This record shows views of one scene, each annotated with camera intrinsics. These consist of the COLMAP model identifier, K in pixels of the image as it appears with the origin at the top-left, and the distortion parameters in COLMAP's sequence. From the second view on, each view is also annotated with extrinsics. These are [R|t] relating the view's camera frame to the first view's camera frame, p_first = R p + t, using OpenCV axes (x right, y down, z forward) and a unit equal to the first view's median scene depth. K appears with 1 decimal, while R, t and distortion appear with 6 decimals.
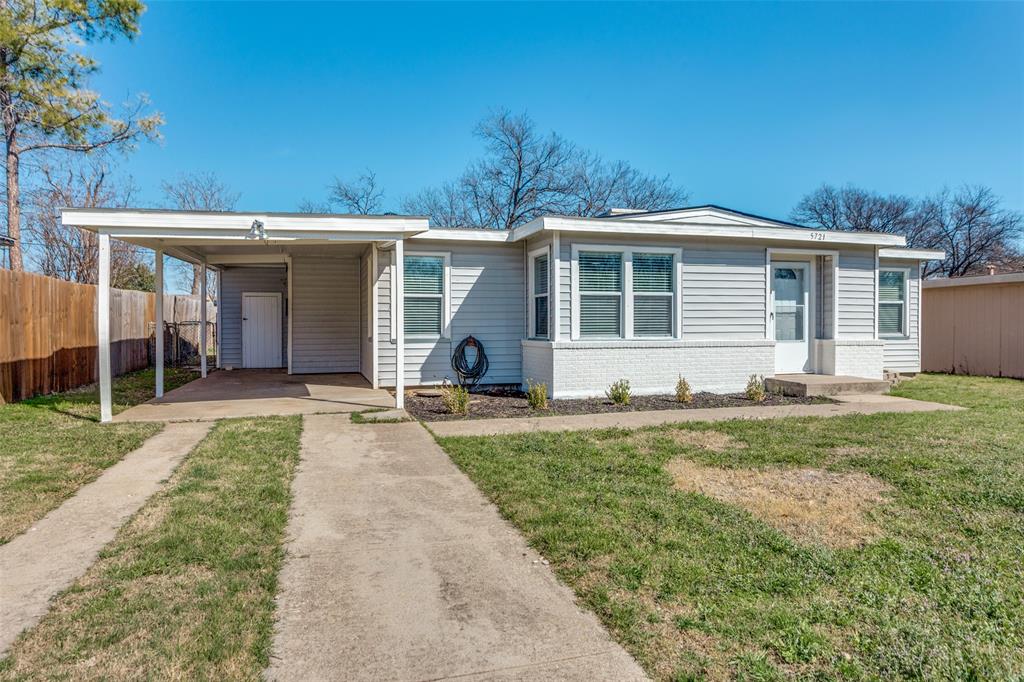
lens RADIAL K [[625.5, 0, 516.3], [0, 625.5, 337.0], [0, 0, 1]] dist [0.000112, 0.002045]
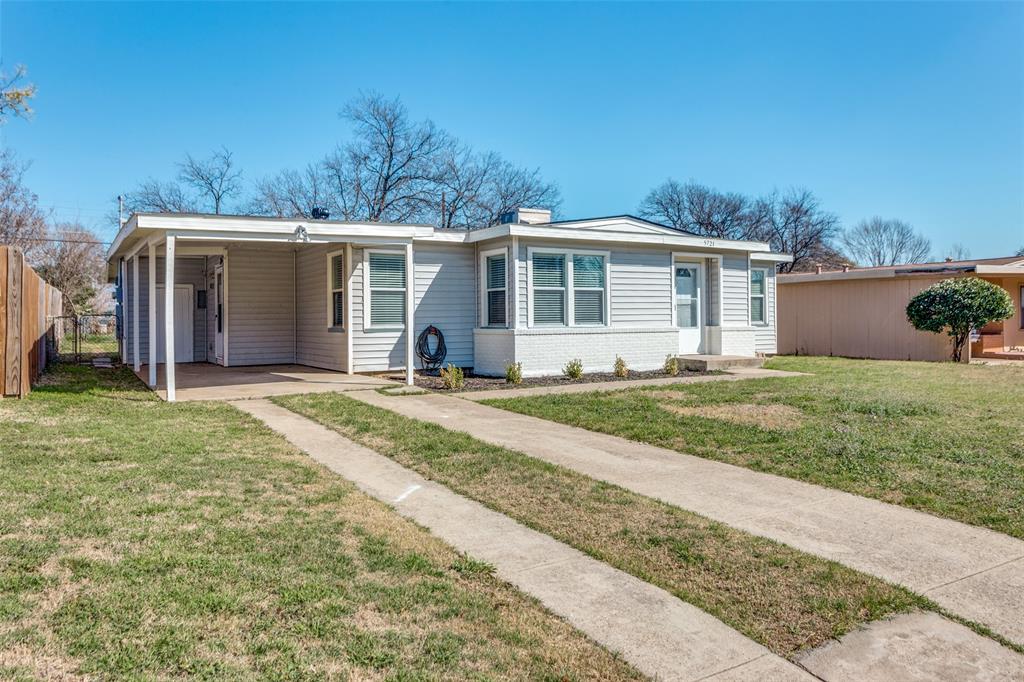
lens RADIAL K [[703.5, 0, 513.5], [0, 703.5, 321.9], [0, 0, 1]] dist [0.000505, -0.000204]
pose [[0.968469, -0.006959, 0.249038, -0.245993], [0.010793, 0.999843, -0.014035, 0.011081], [-0.248902, 0.016281, 0.968392, -0.257676]]
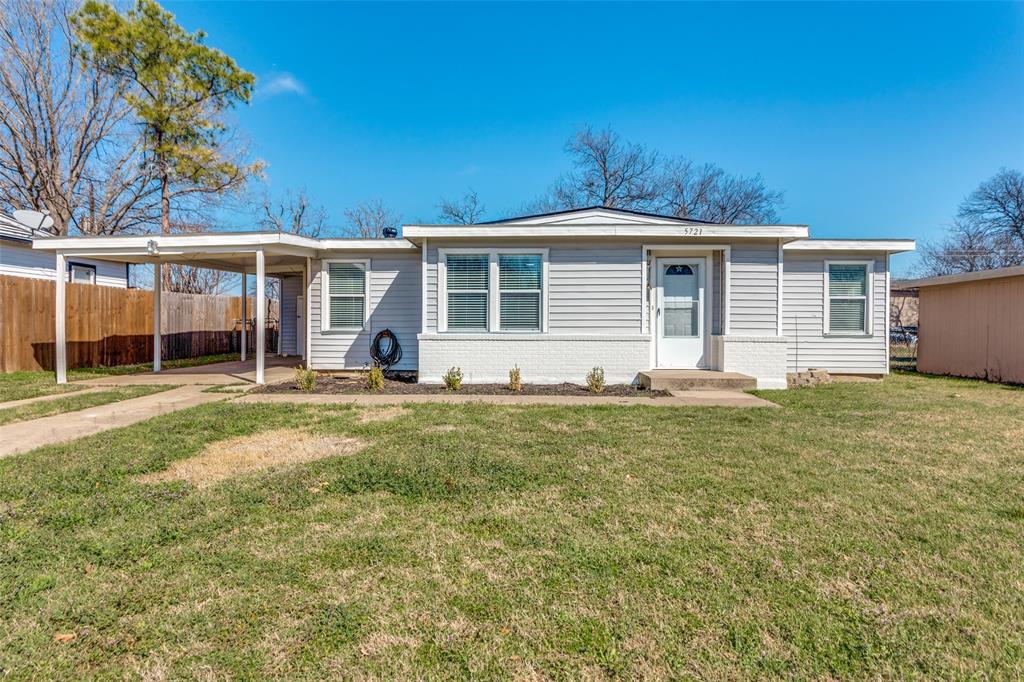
lens RADIAL K [[577.7, 0, 514.5], [0, 577.7, 331.6], [0, 0, 1]] dist [-0.004733, 0.000748]
pose [[0.950144, 0.007856, -0.311714, 0.500842], [-0.011223, 0.999896, -0.009010, 0.010161], [0.311610, 0.012059, 0.950133, 0.038482]]
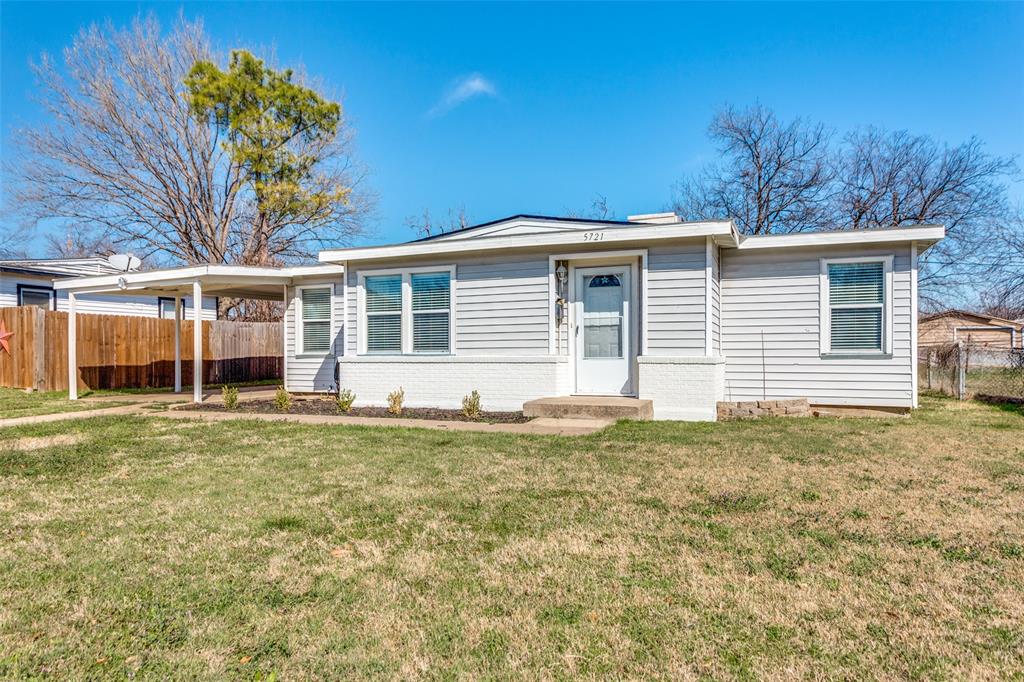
lens RADIAL K [[669.9, 0, 513.4], [0, 669.9, 357.7], [0, 0, 1]] dist [0.002108, 0.001598]
pose [[0.775744, 0.002133, -0.631045, 0.984857], [-0.008280, 0.999943, -0.006799, 0.014070], [0.630994, 0.010500, 0.775717, 0.211392]]
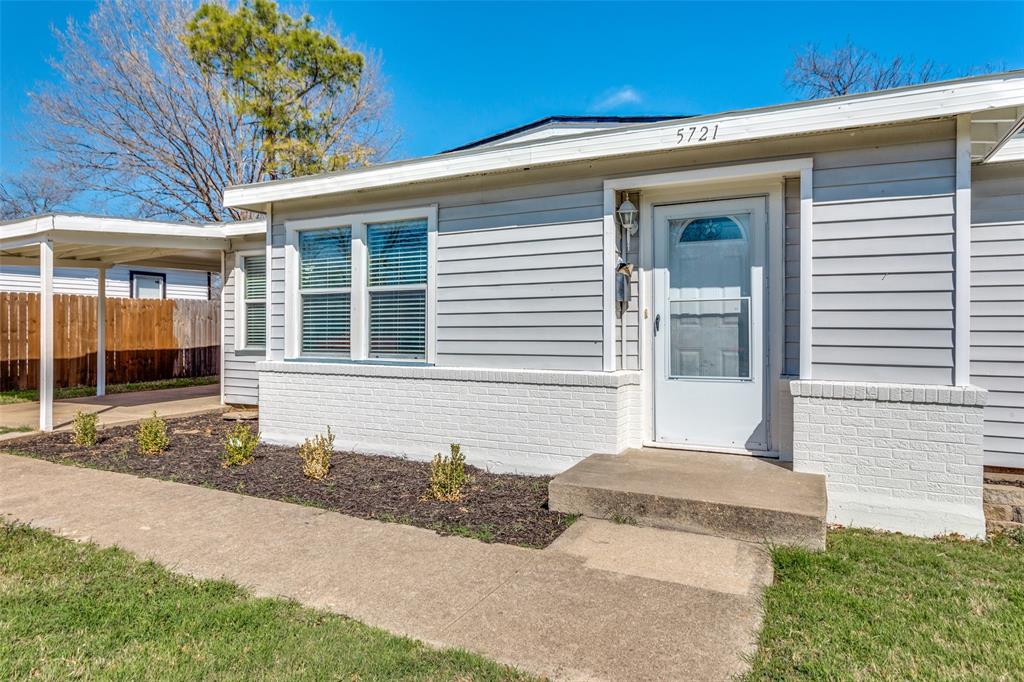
lens RADIAL K [[621.9, 0, 514.7], [0, 621.9, 324.3], [0, 0, 1]] dist [-0.000682, -0.000228]
pose [[0.722031, -0.001437, -0.691859, 0.684305], [-0.013259, 0.999785, -0.015913, -0.024452], [0.691734, 0.020663, 0.721857, 0.617255]]
